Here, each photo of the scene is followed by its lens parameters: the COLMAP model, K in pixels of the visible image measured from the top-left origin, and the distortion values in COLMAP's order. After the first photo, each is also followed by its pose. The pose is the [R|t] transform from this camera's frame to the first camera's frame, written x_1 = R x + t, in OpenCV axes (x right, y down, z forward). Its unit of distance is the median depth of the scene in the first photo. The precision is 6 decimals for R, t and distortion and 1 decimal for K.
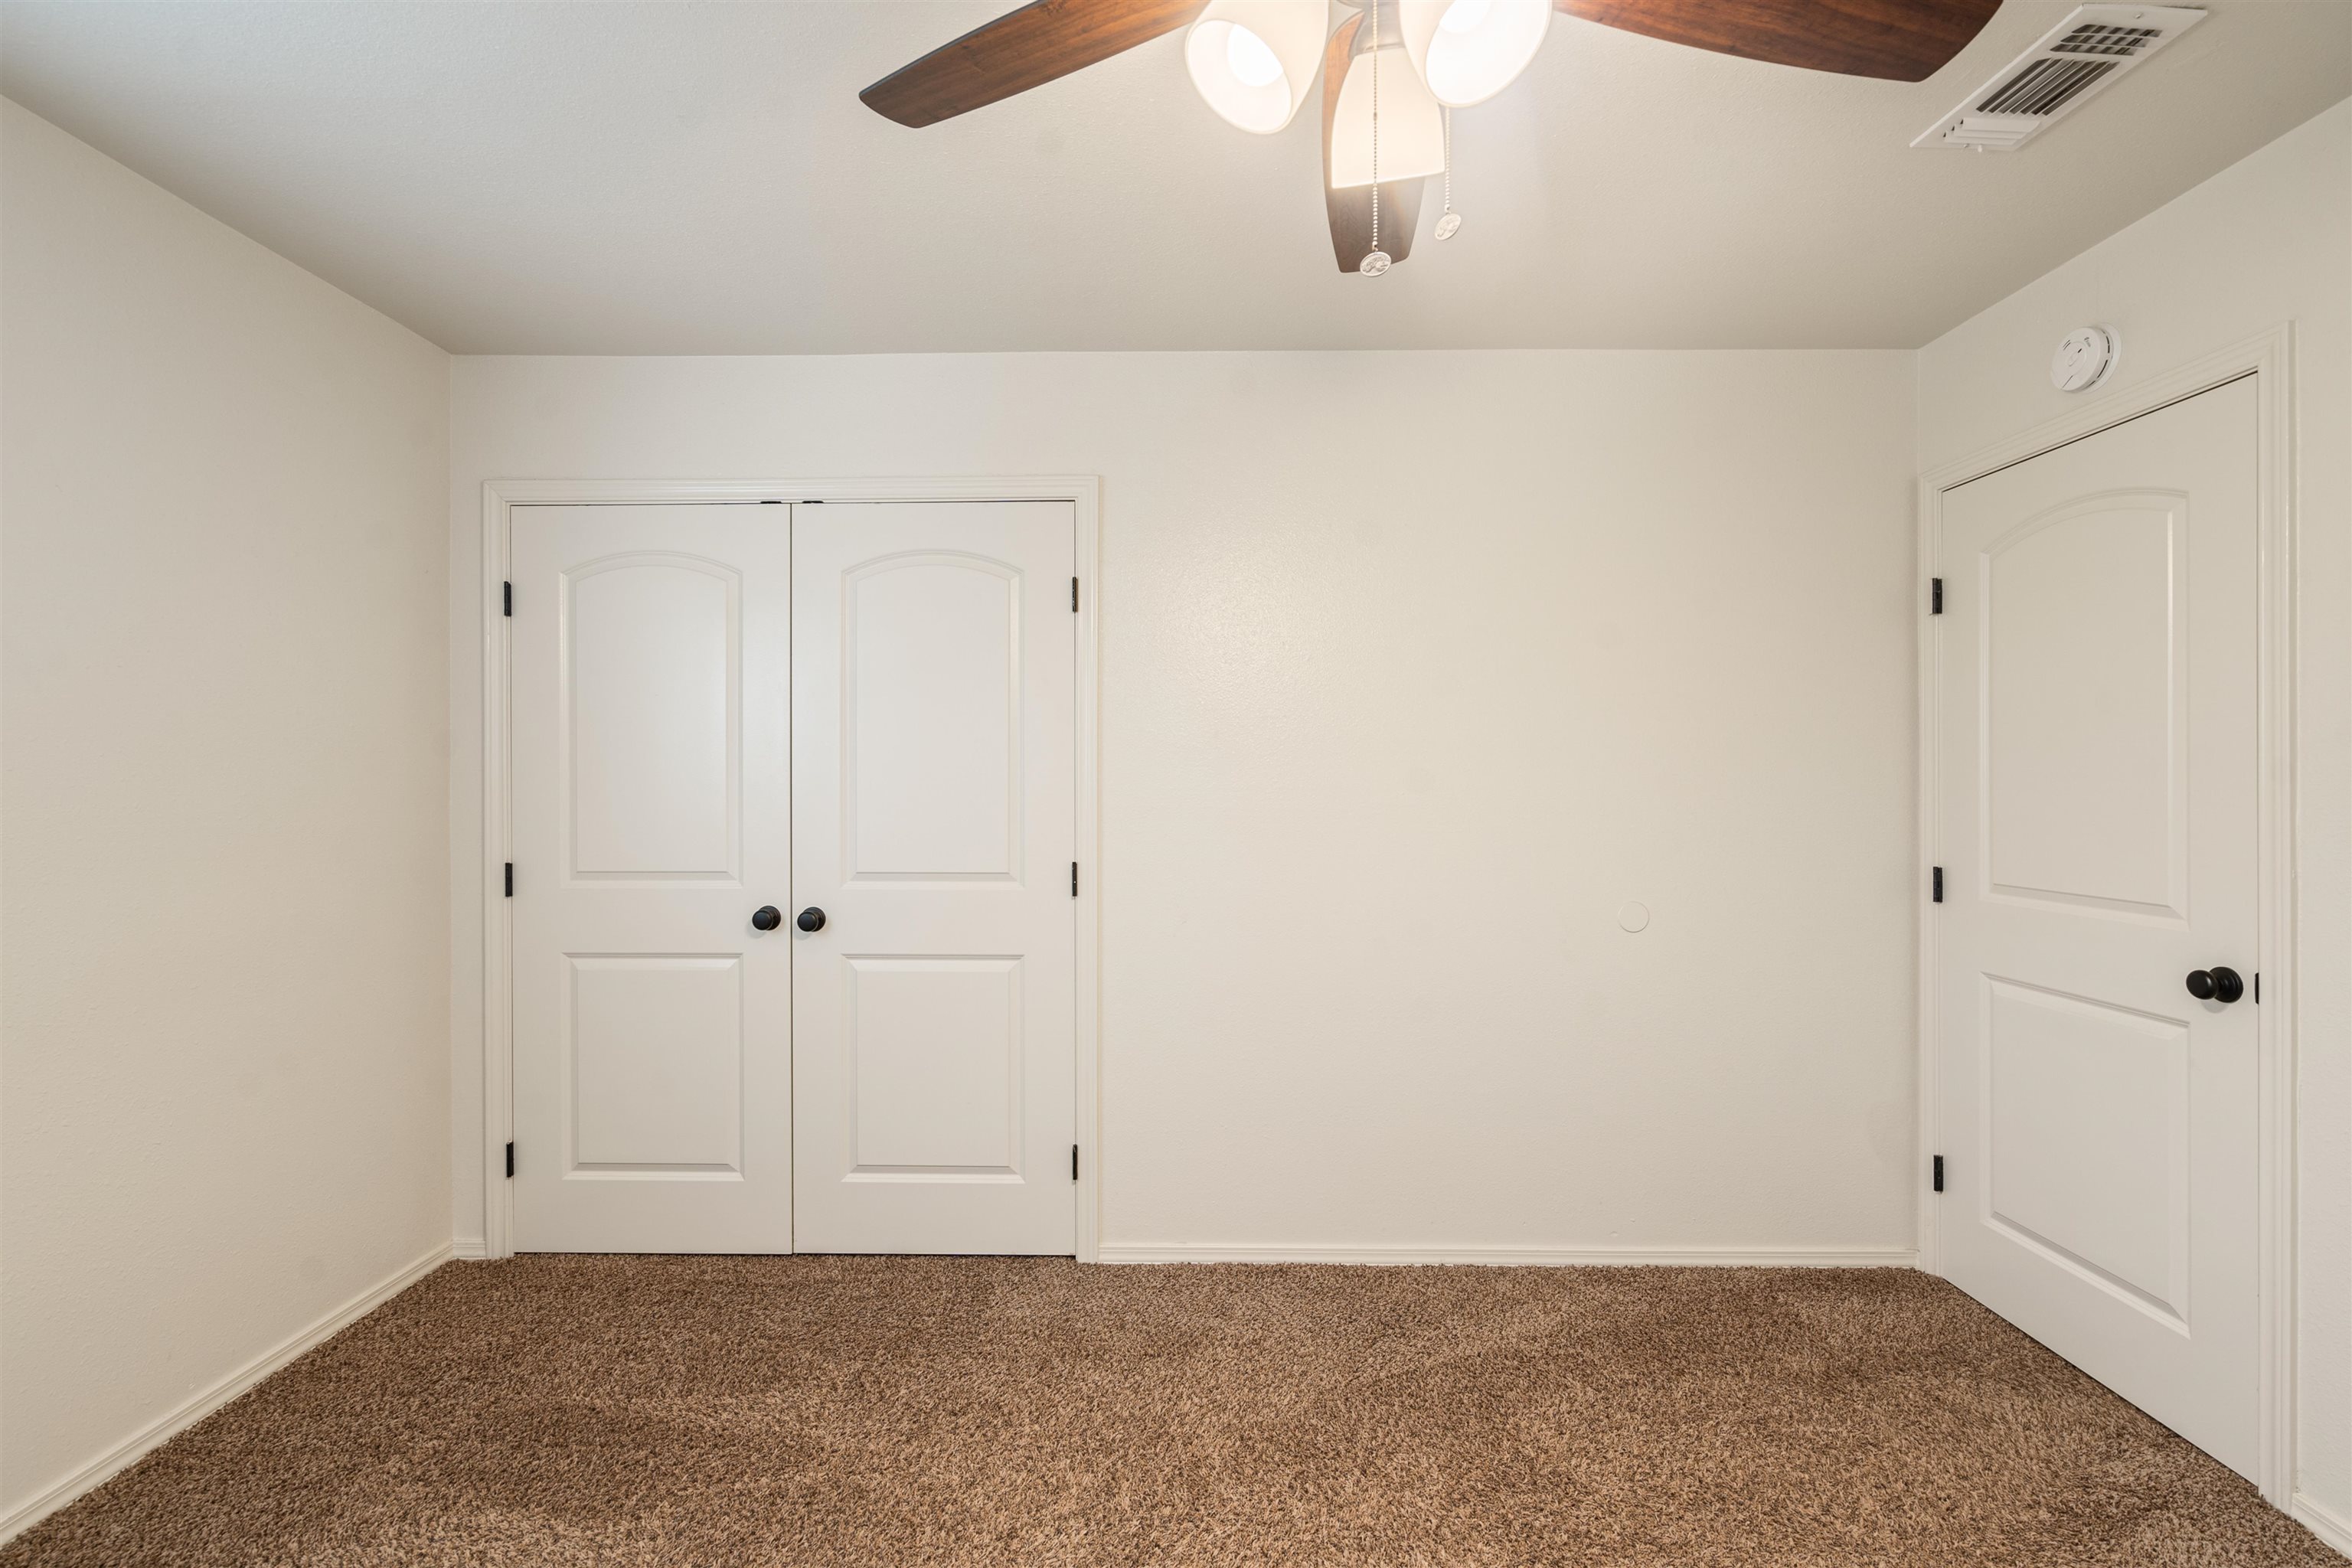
lens RADIAL K [[1086.7, 0, 1176.0], [0, 1086.7, 784.0], [0, 0, 1]] dist [-0.000310, 0.000348]
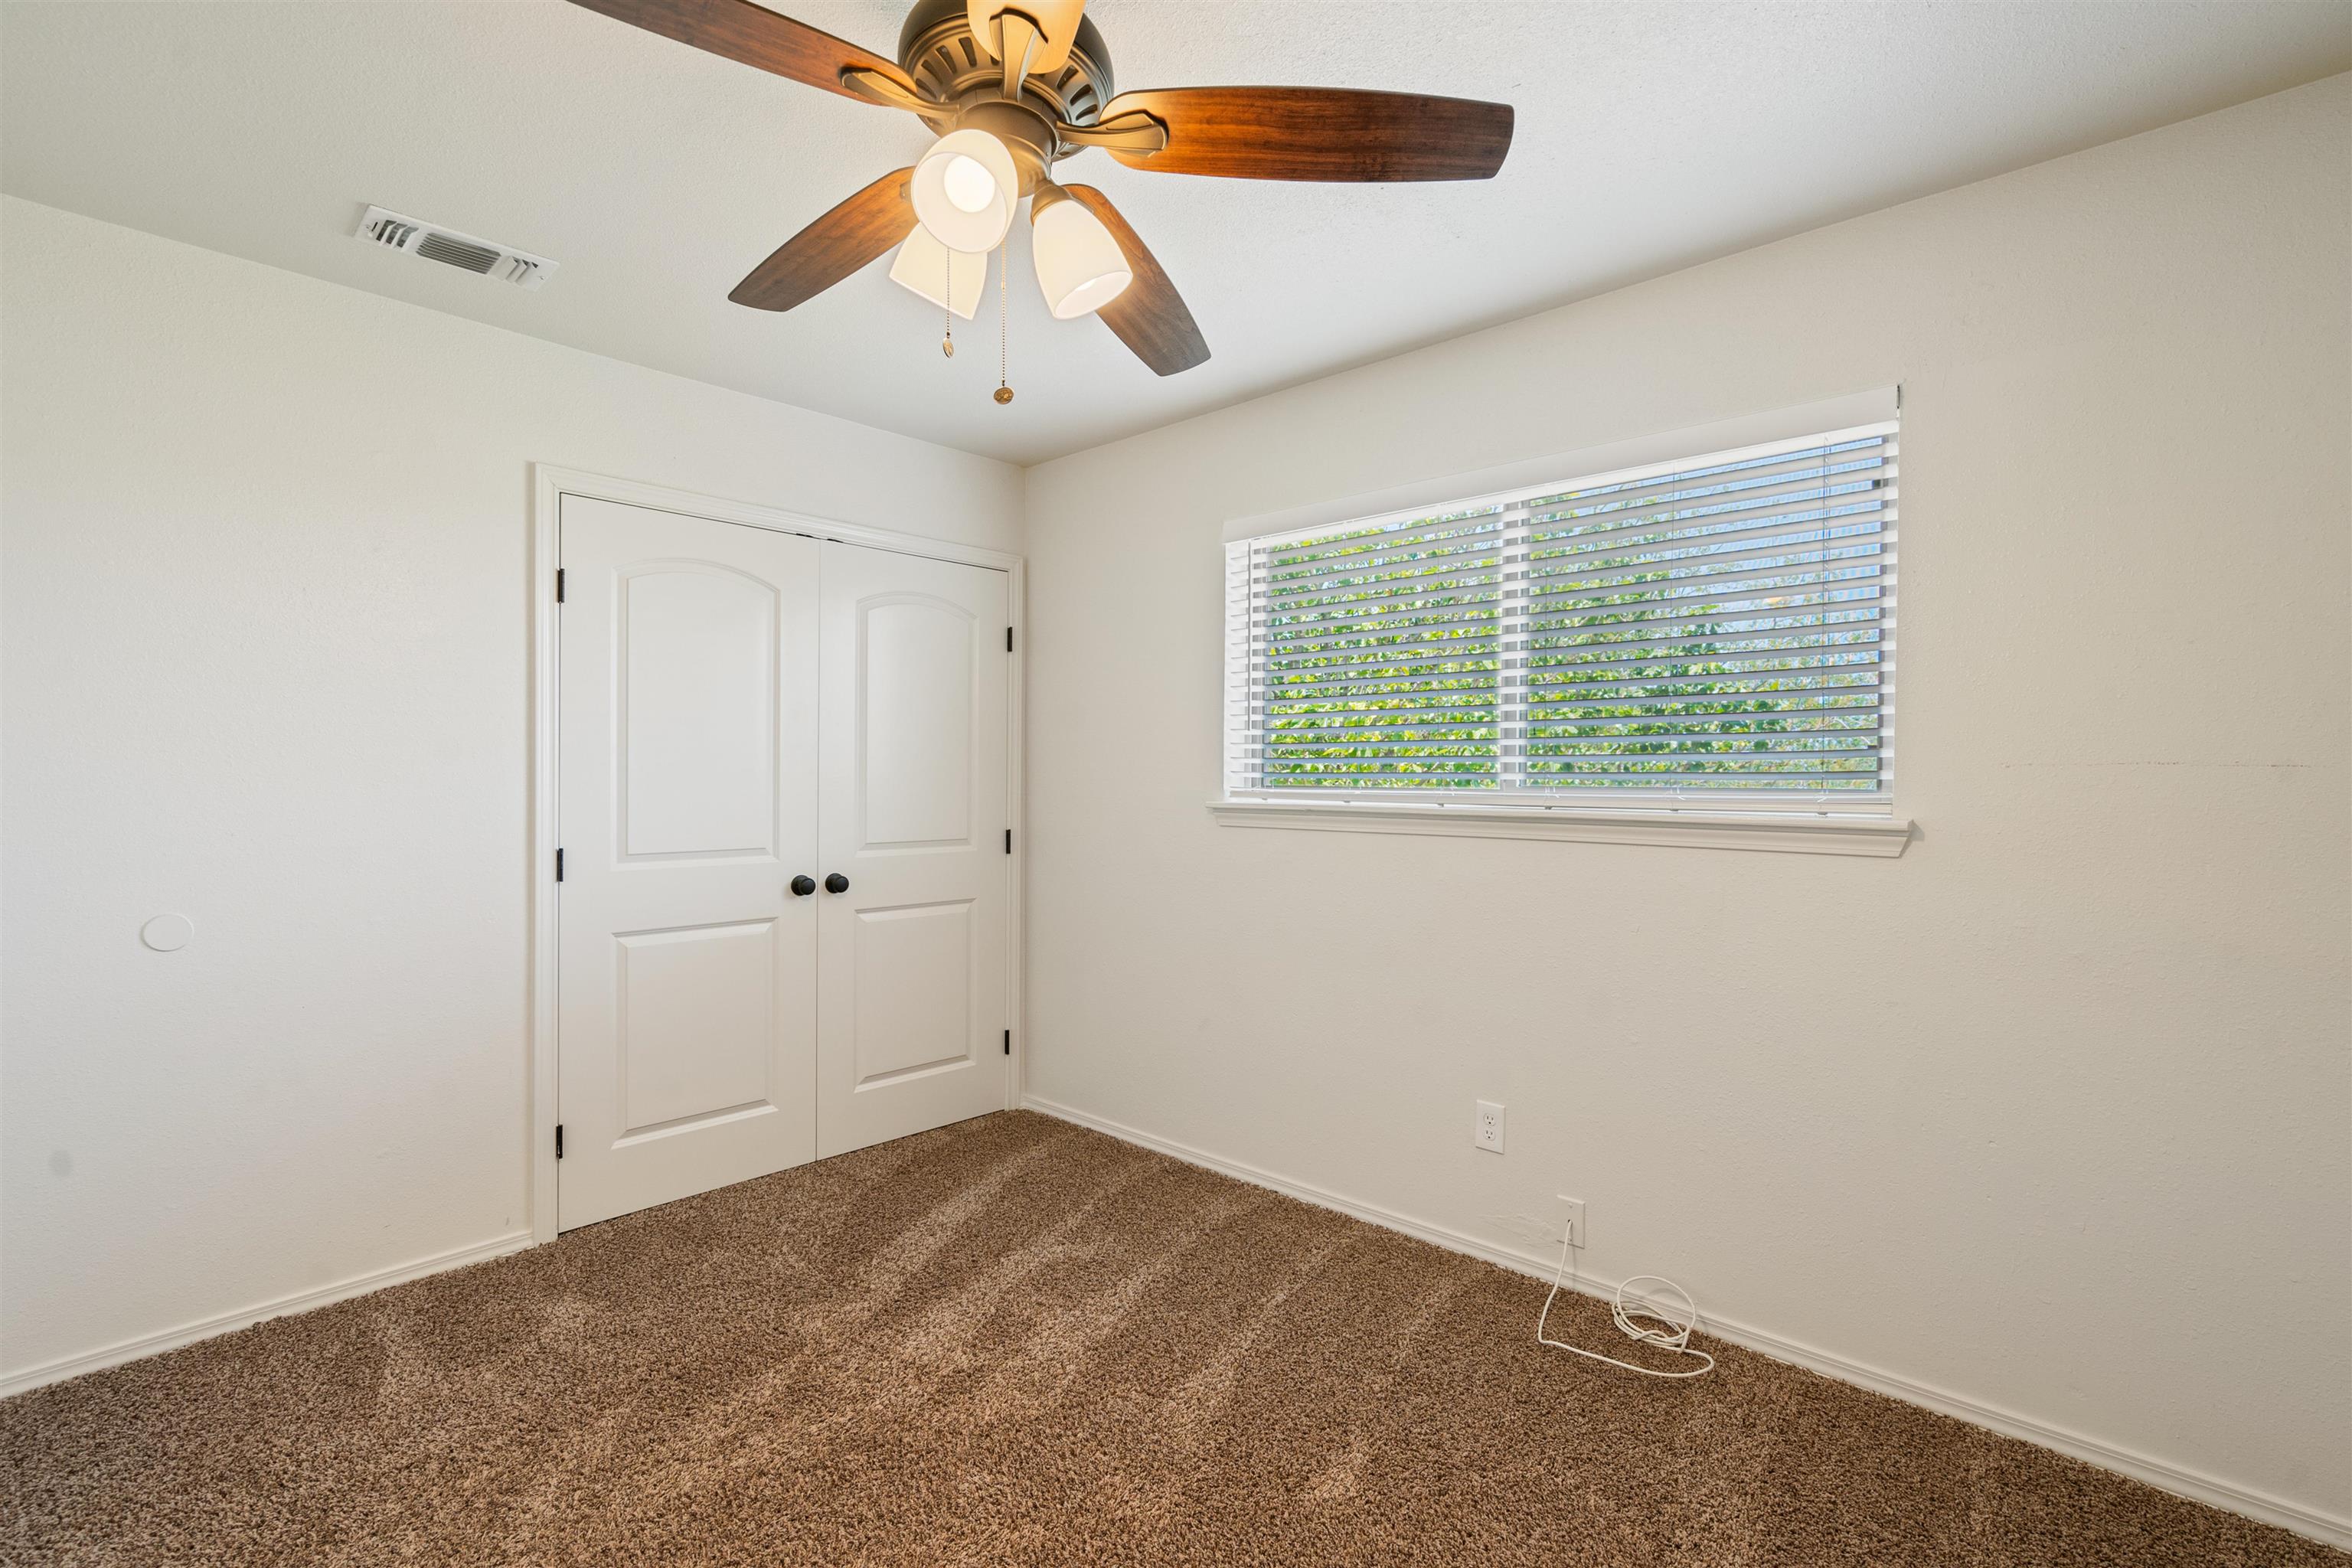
lens RADIAL K [[907.1, 0, 1176.0], [0, 907.1, 784.0], [0, 0, 1]] dist [-0.041478, 0.000021]
pose [[0.712705, -0.000478, 0.701463, -0.773532], [-0.006161, 0.999957, 0.006942, 0.003832], [-0.701436, -0.009269, 0.712672, 0.014167]]
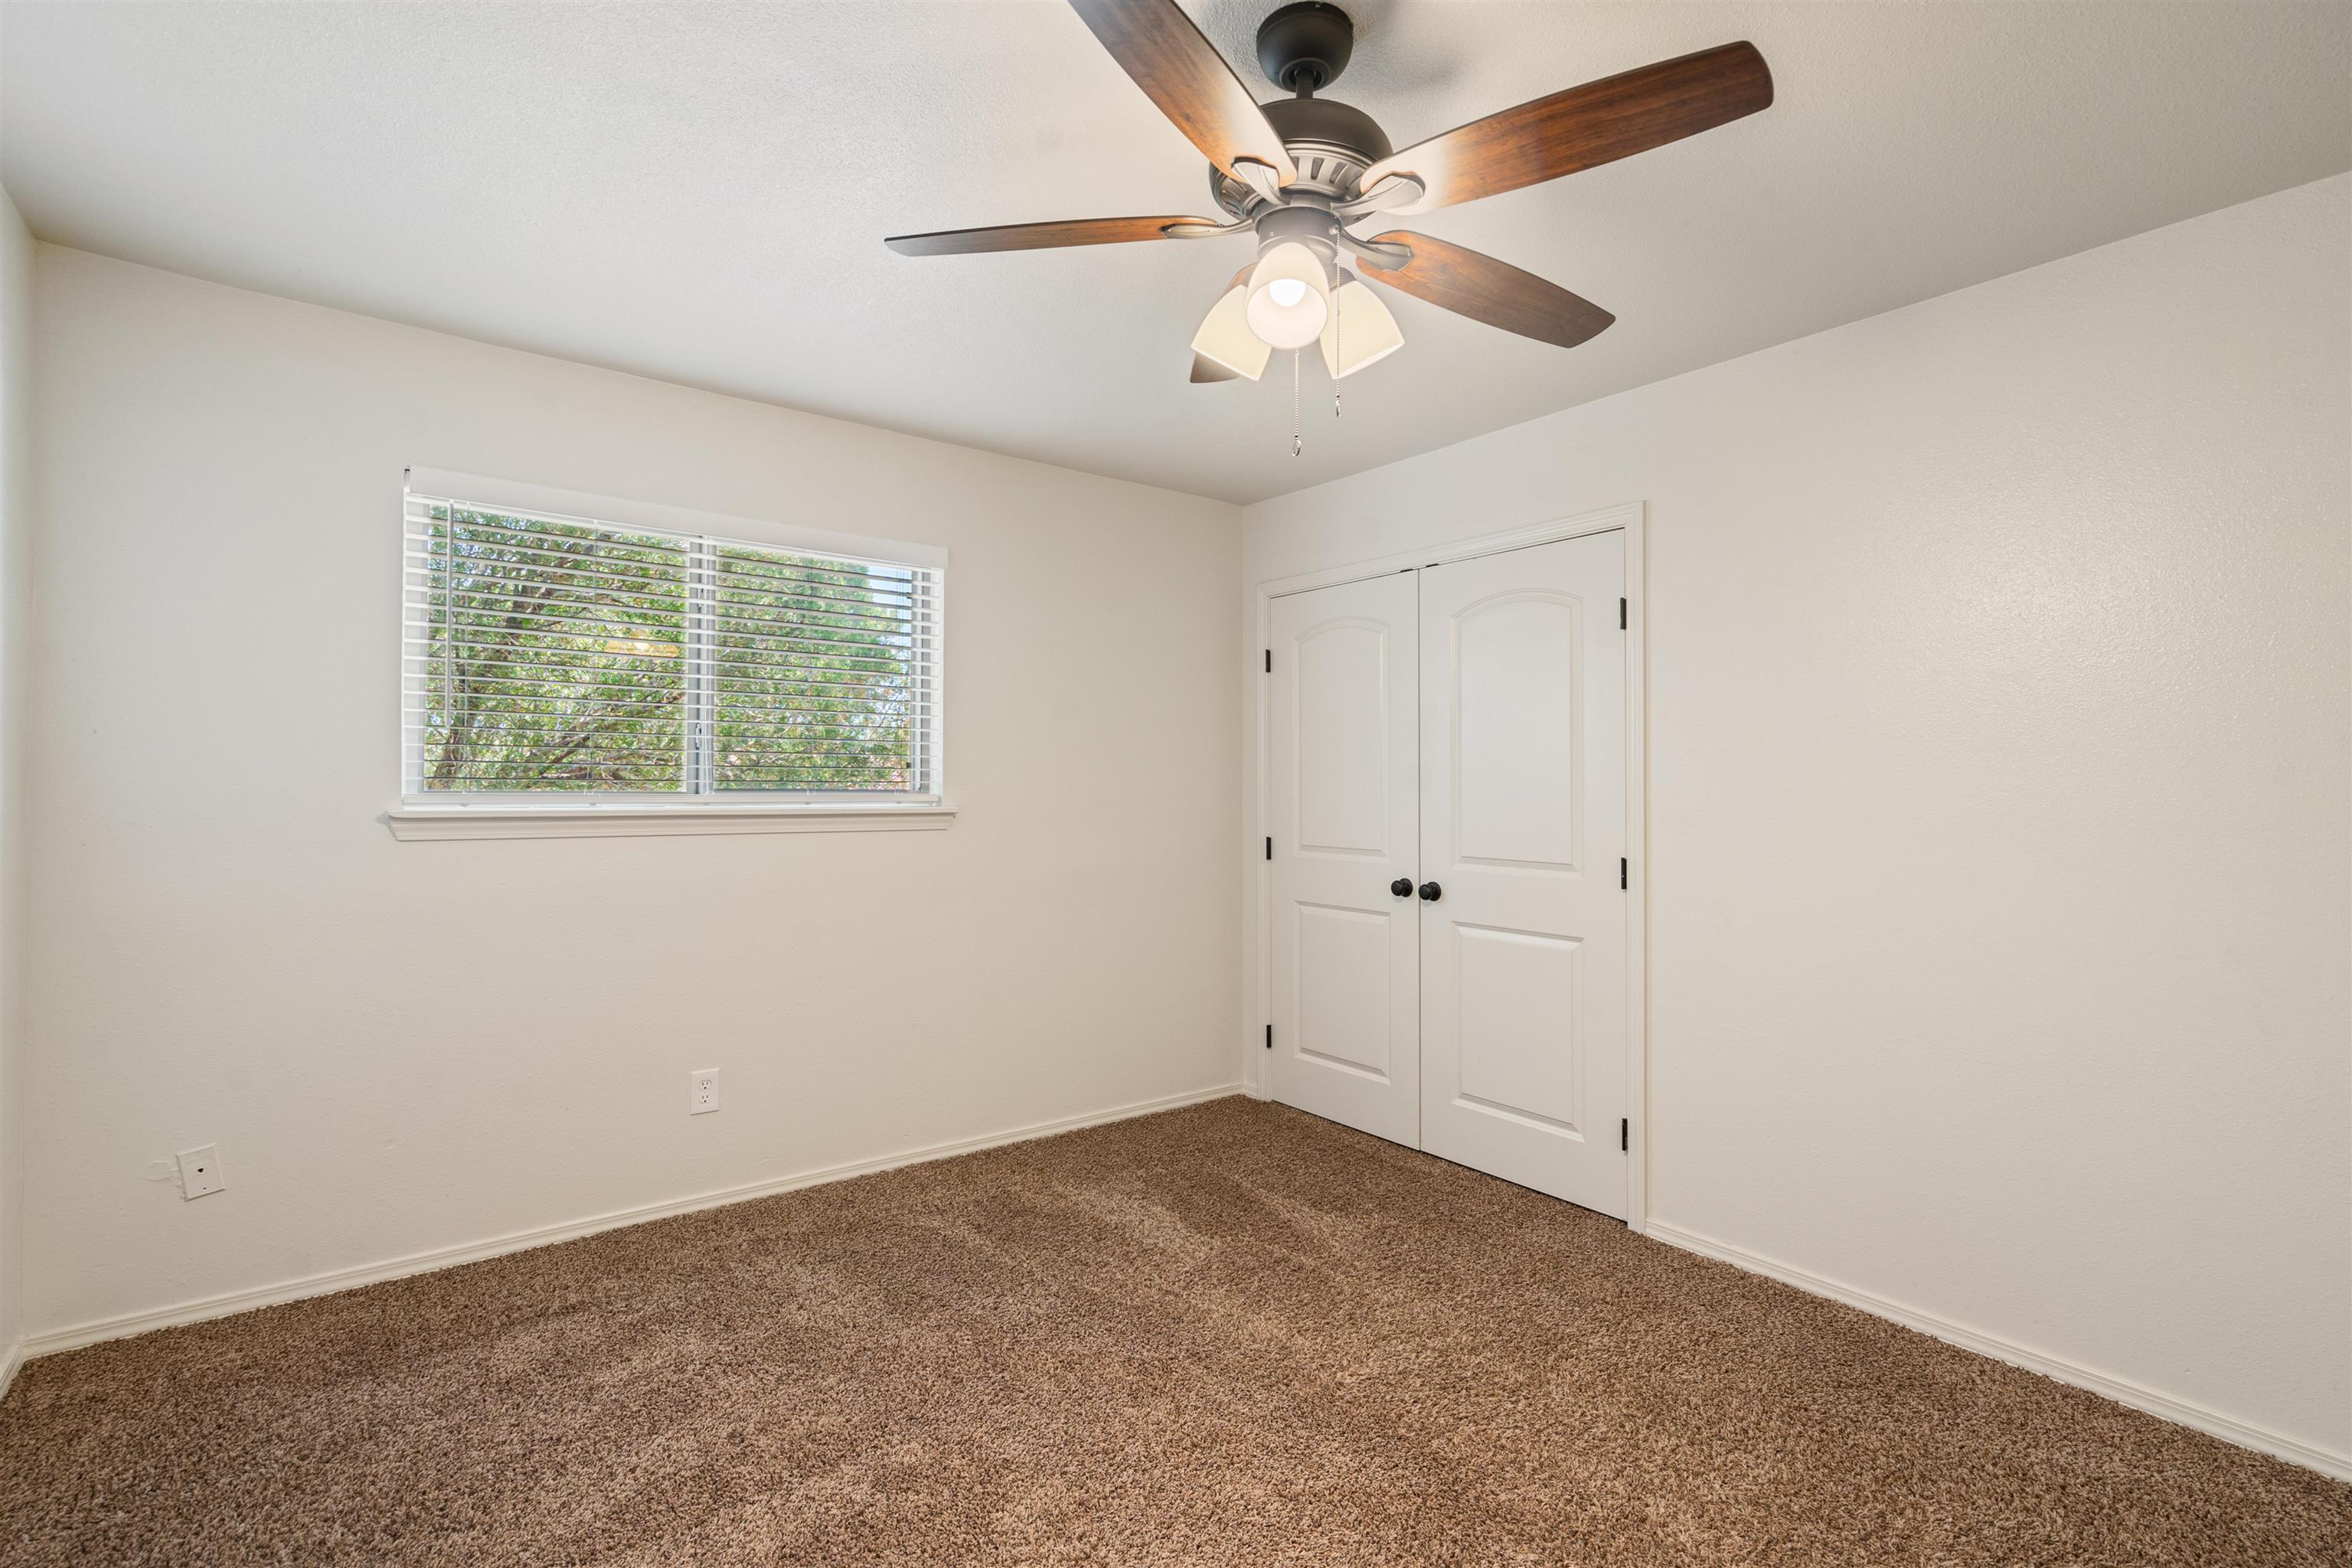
lens RADIAL K [[1158.7, 0, 1182.8], [0, 1158.7, 771.4], [0, 0, 1]] dist [0.000755, 0.007208]
pose [[0.602386, -0.004916, -0.798190, 0.578788], [-0.006173, 0.999922, -0.010817, 0.000260], [0.798181, 0.011443, 0.602308, -0.055523]]
